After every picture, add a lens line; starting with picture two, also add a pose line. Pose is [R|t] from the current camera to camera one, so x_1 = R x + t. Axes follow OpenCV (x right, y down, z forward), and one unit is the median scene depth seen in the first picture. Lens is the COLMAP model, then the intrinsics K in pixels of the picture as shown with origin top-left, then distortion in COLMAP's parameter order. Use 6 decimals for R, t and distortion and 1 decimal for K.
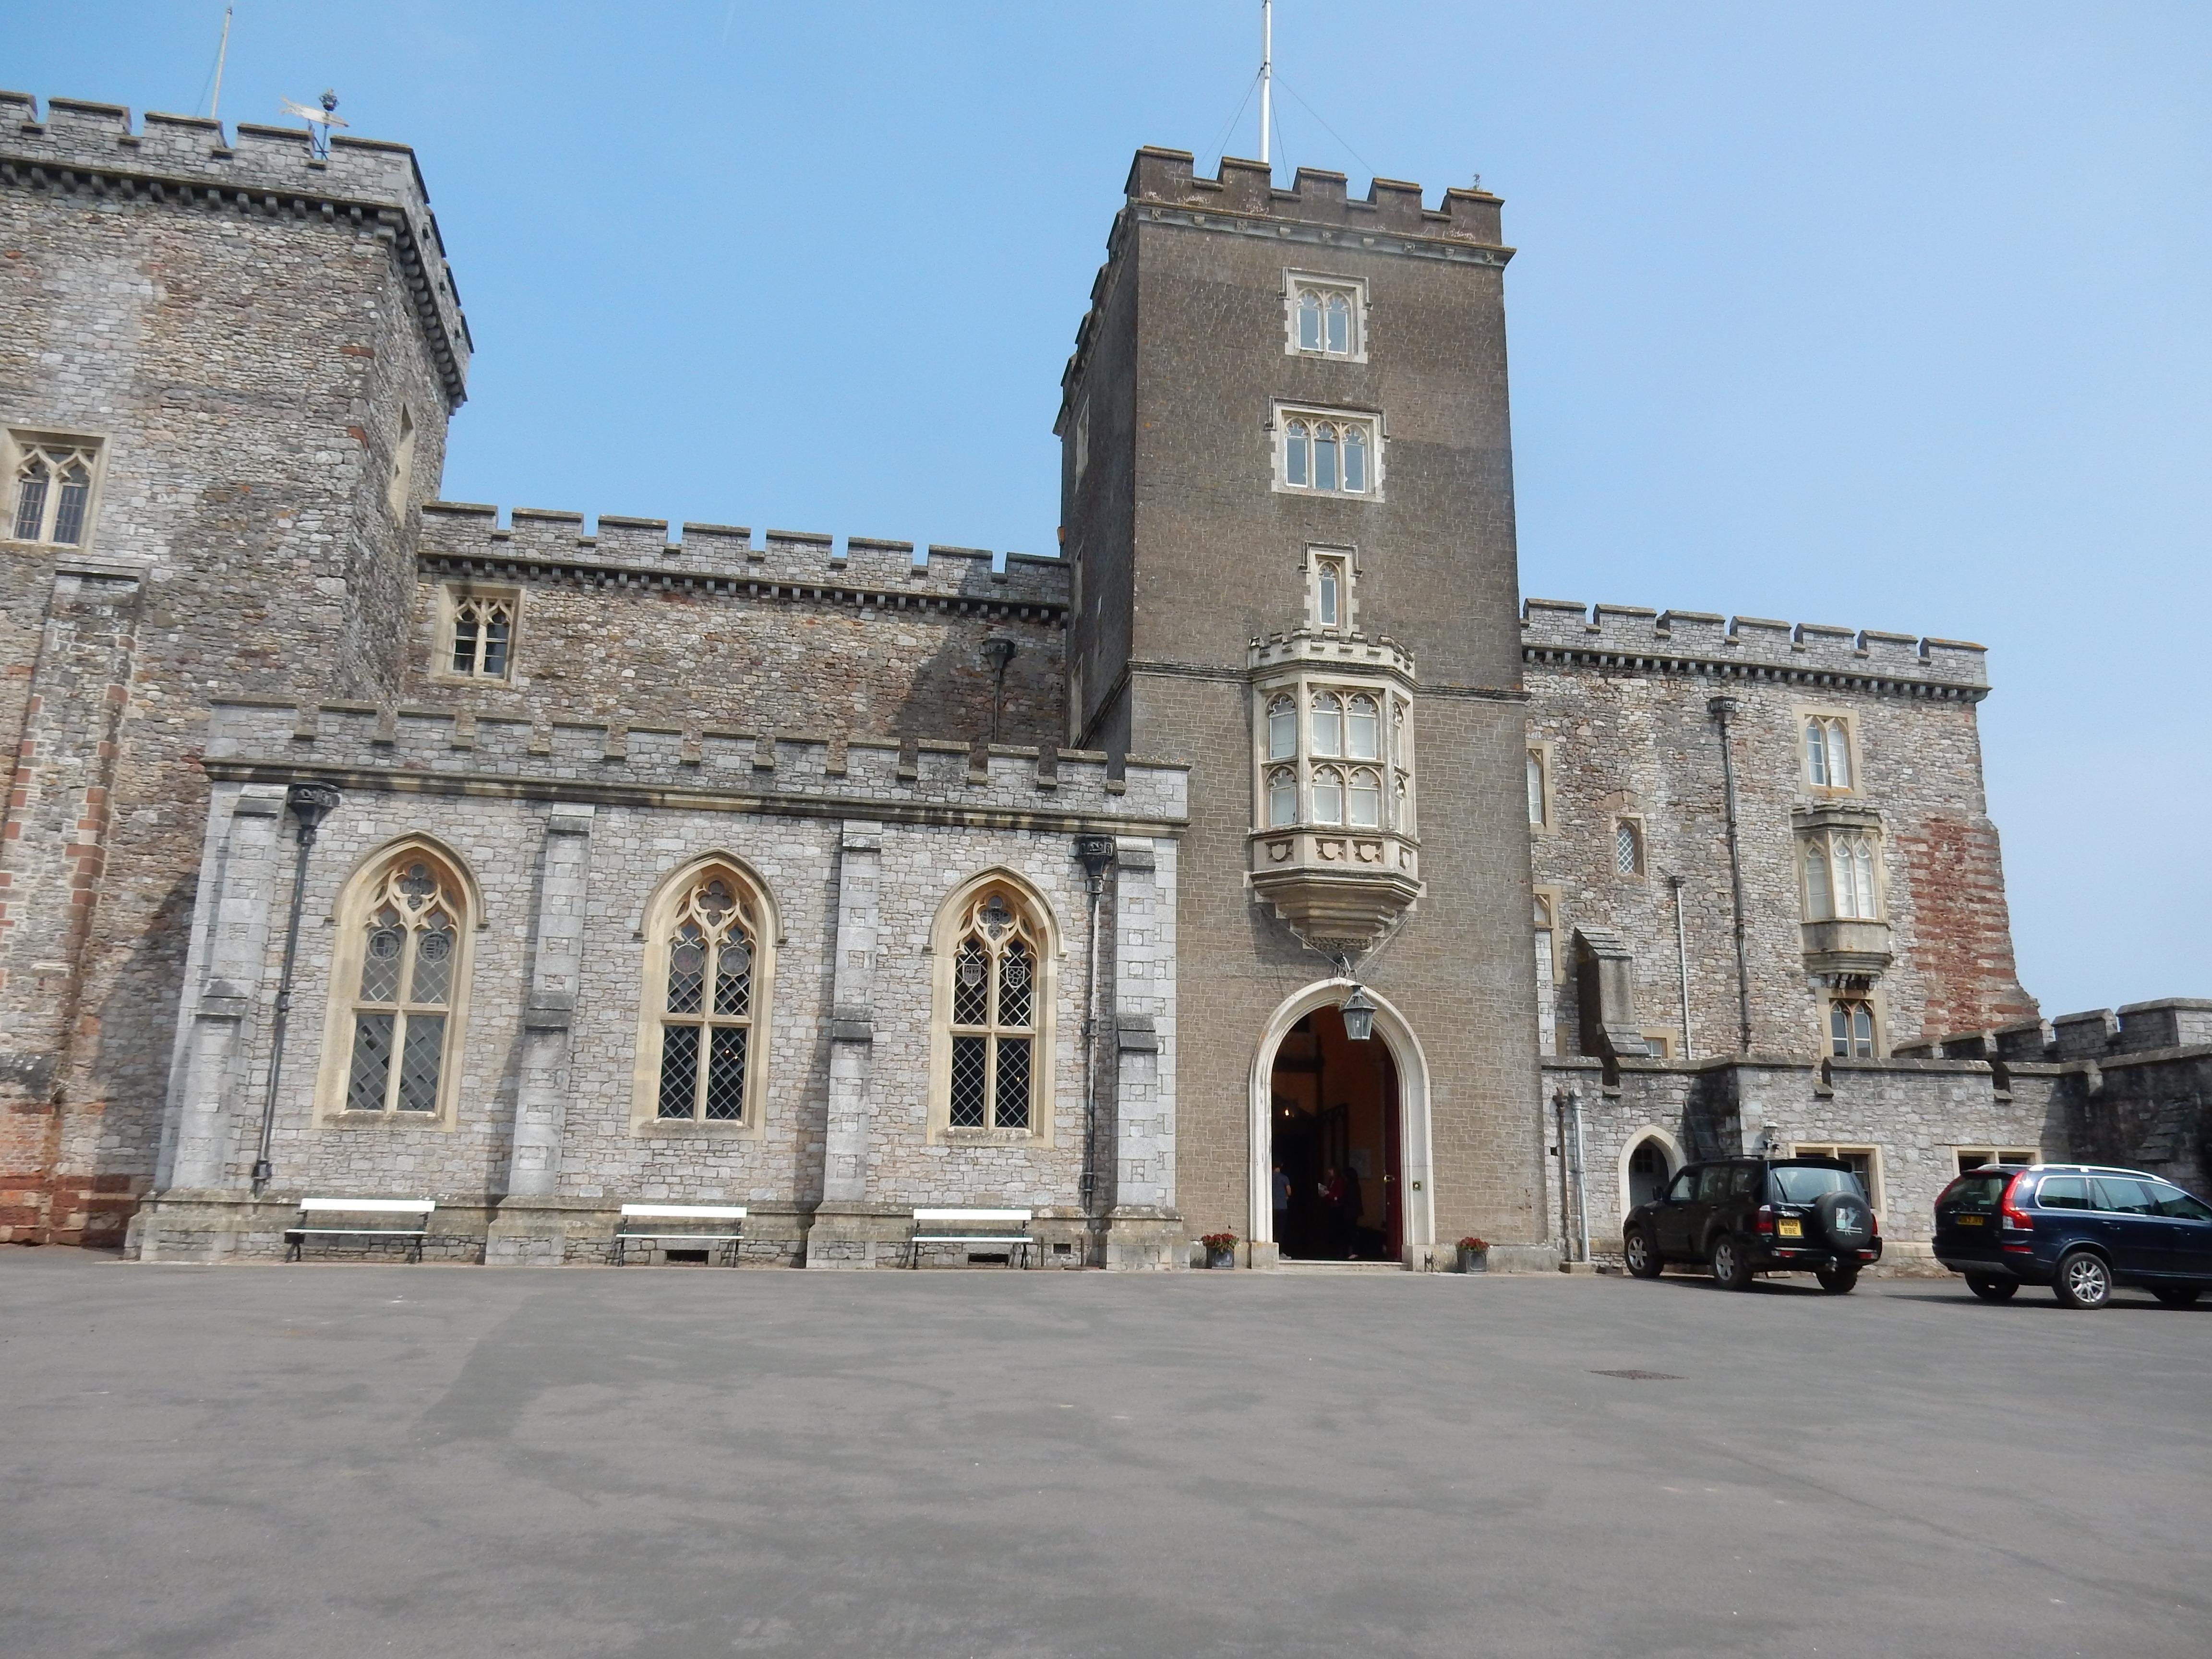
lens RADIAL K [[1630.3, 0, 1109.7], [0, 1630.3, 827.8], [0, 0, 1]] dist [-0.006301, 0.008310]
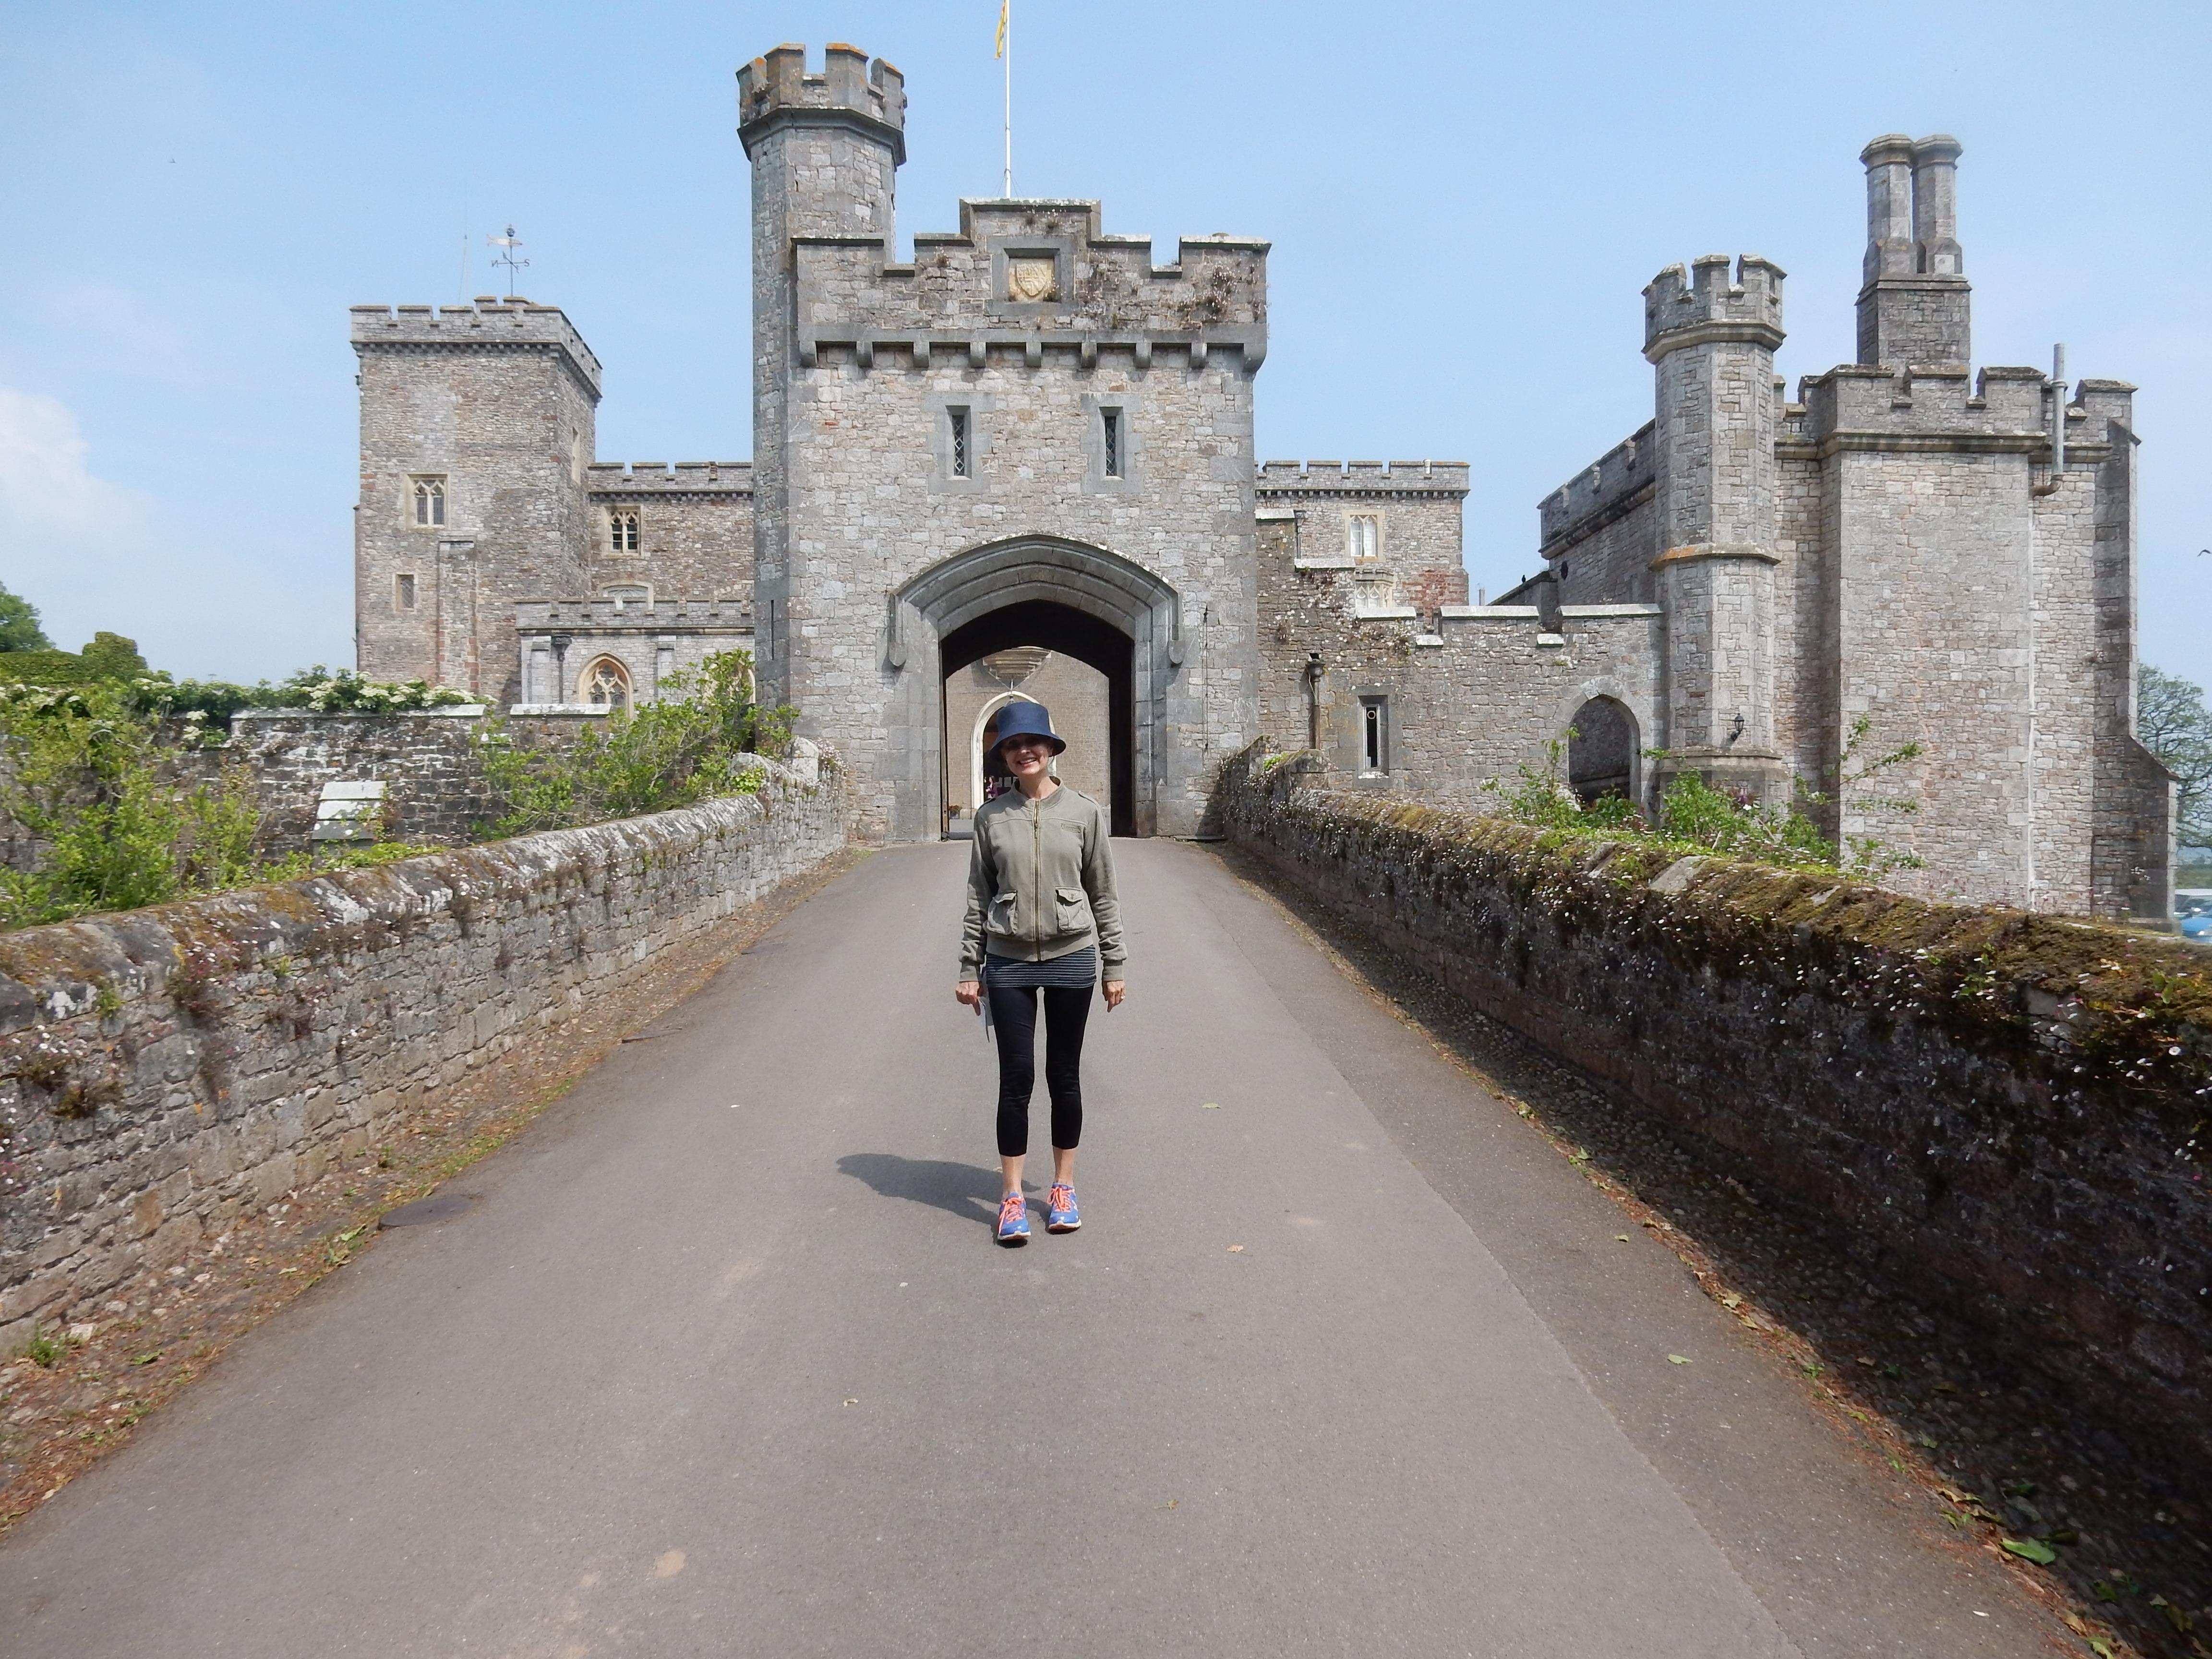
lens RADIAL K [[1630.3, 0, 1103.6], [0, 1630.3, 831.2], [0, 0, 1]] dist [-0.006301, 0.008310]
pose [[0.991301, -0.034663, -0.126971, 0.512467], [0.061974, 0.973990, 0.217951, -0.187826], [0.116114, -0.223924, 0.967665, -1.108069]]
